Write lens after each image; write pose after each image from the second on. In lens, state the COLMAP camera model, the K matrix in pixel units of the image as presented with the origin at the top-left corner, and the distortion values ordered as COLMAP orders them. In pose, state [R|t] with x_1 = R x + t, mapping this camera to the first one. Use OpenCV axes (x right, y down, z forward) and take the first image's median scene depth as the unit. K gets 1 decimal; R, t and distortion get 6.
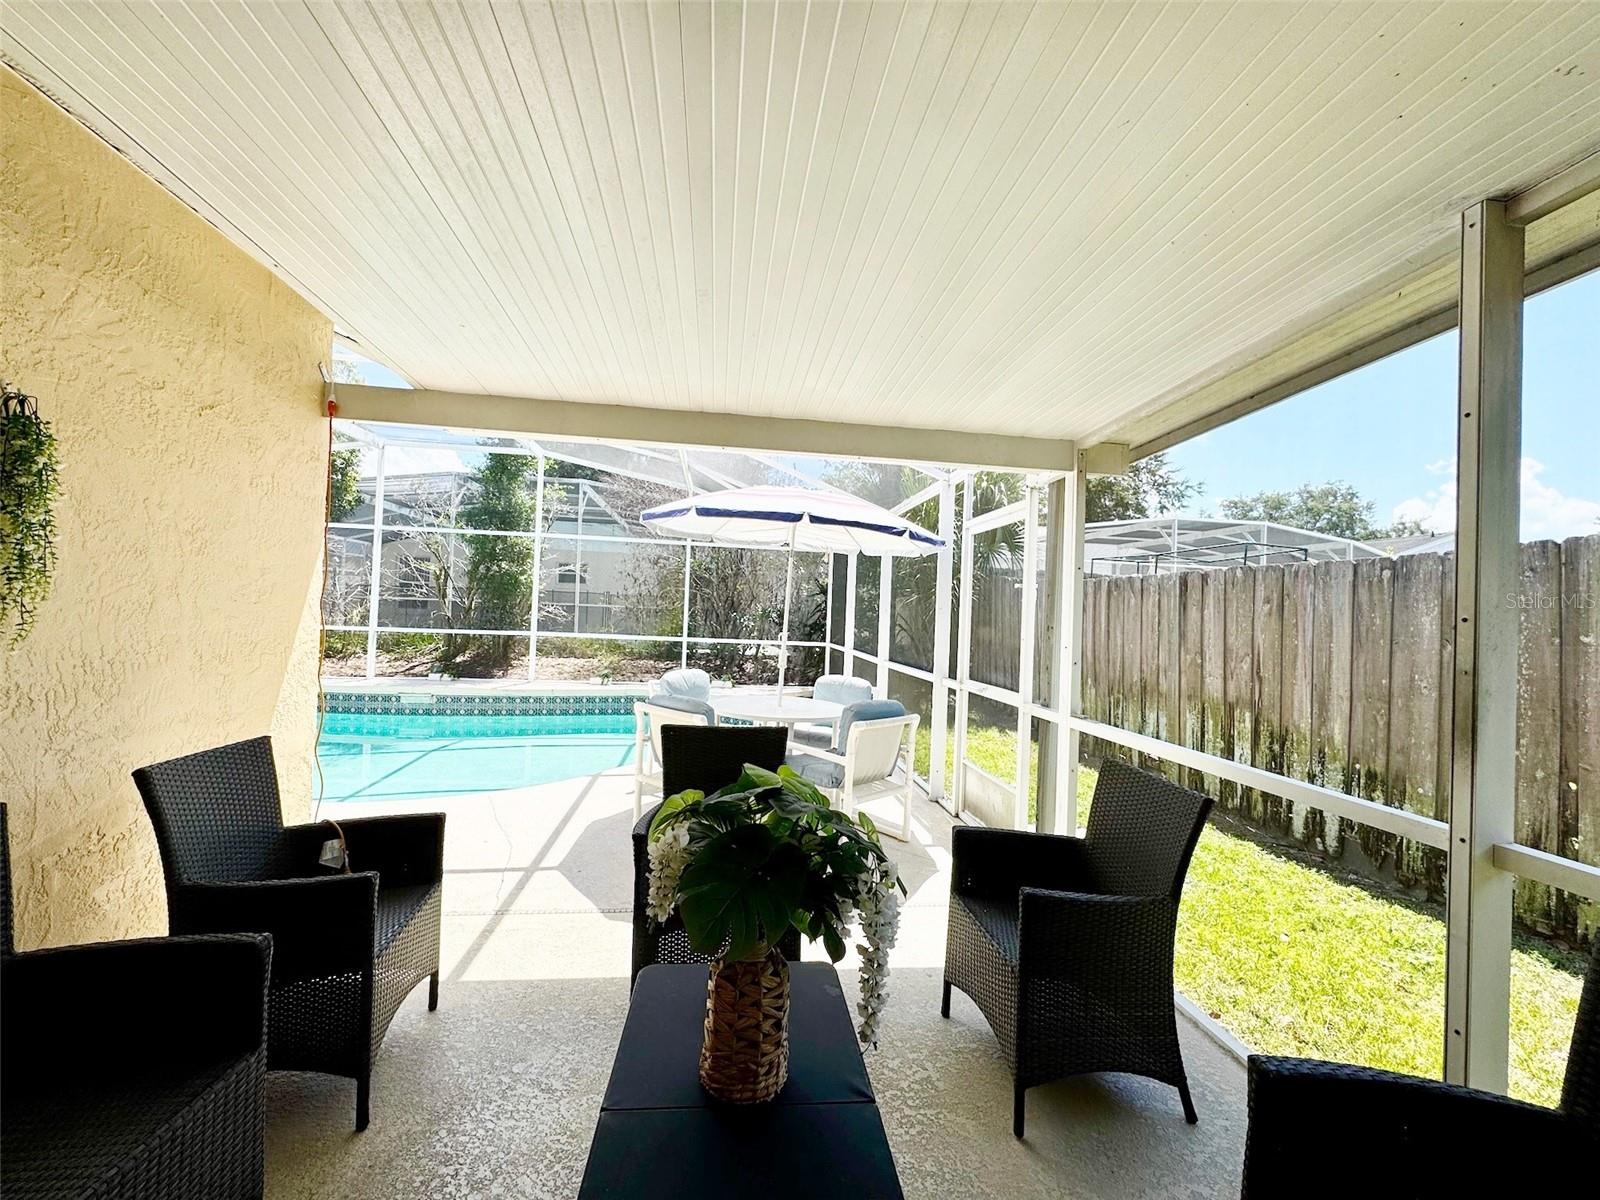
lens RADIAL K [[637.1, 0, 802.3], [0, 637.1, 596.6], [0, 0, 1]] dist [-0.004005, 0.000273]
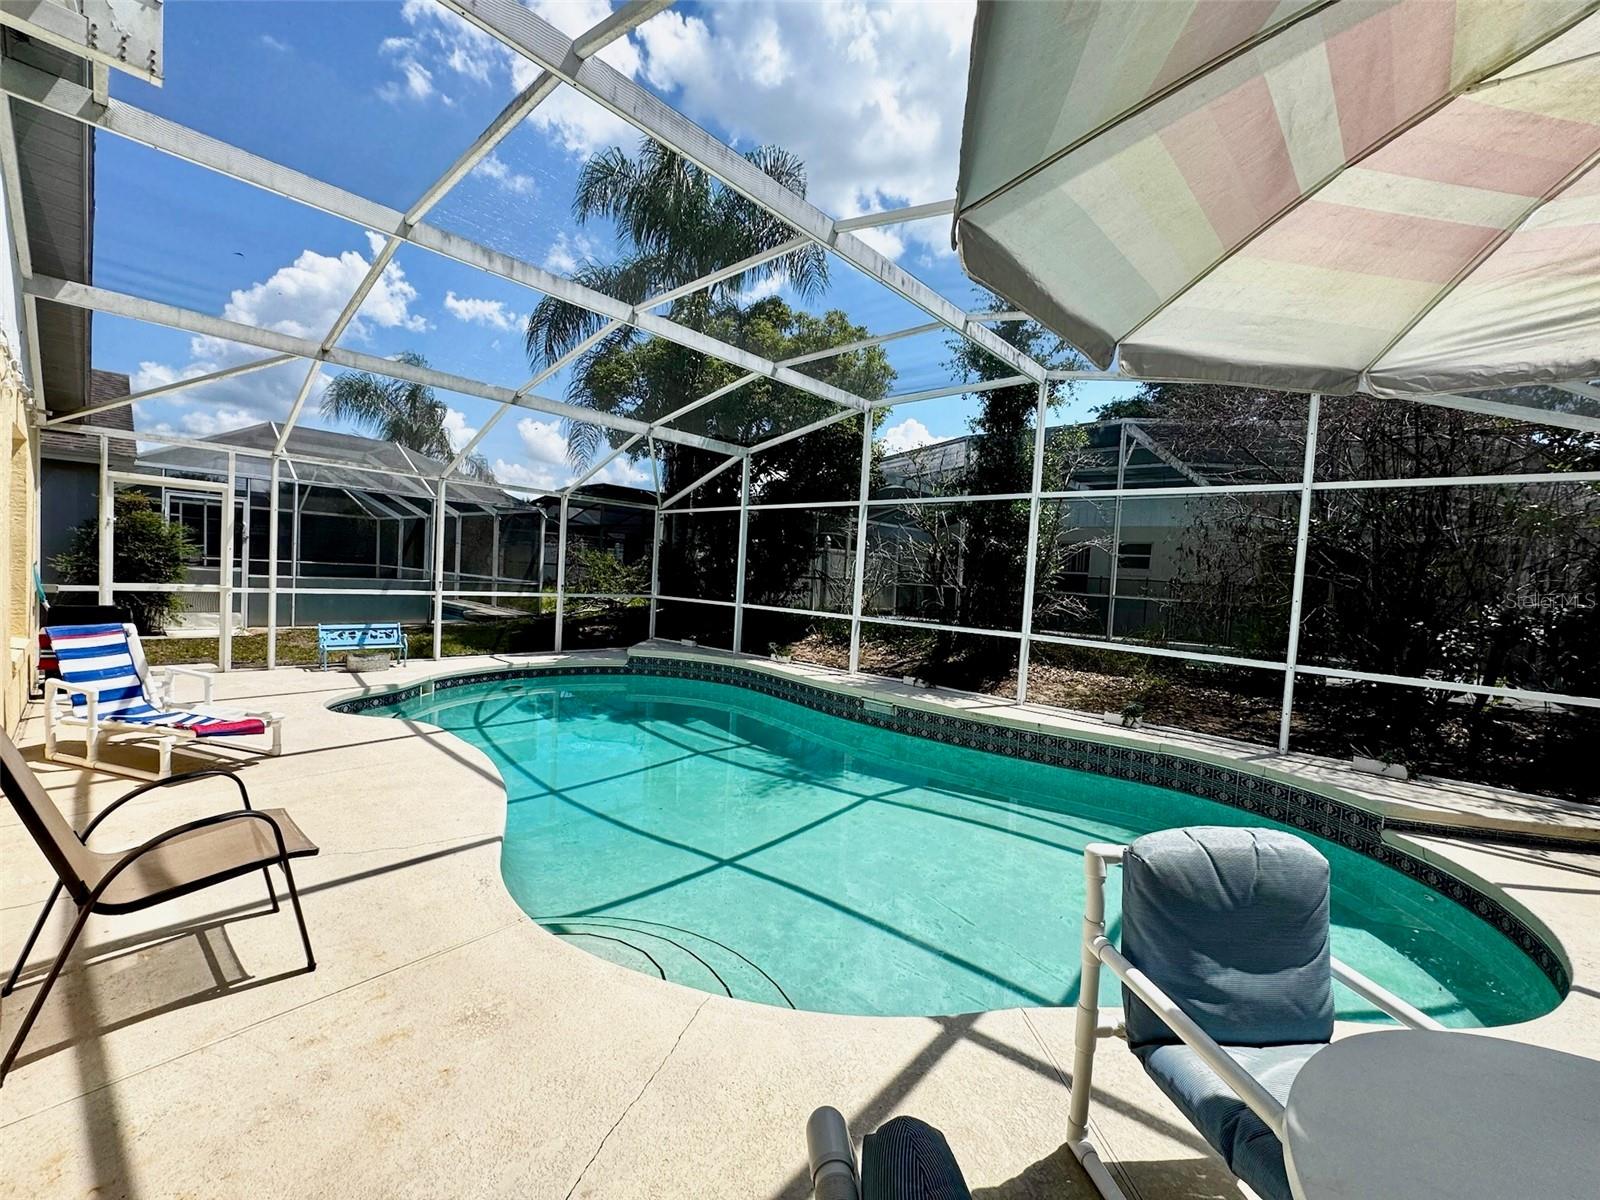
lens RADIAL K [[637.1, 0, 809.7], [0, 637.1, 598.6], [0, 0, 1]] dist [-0.004005, 0.000273]
pose [[0.661340, 0.030471, -0.749467, -0.054658], [-0.016611, 0.999524, 0.025980, 0.003442], [0.749903, -0.004732, 0.661531, 0.348971]]
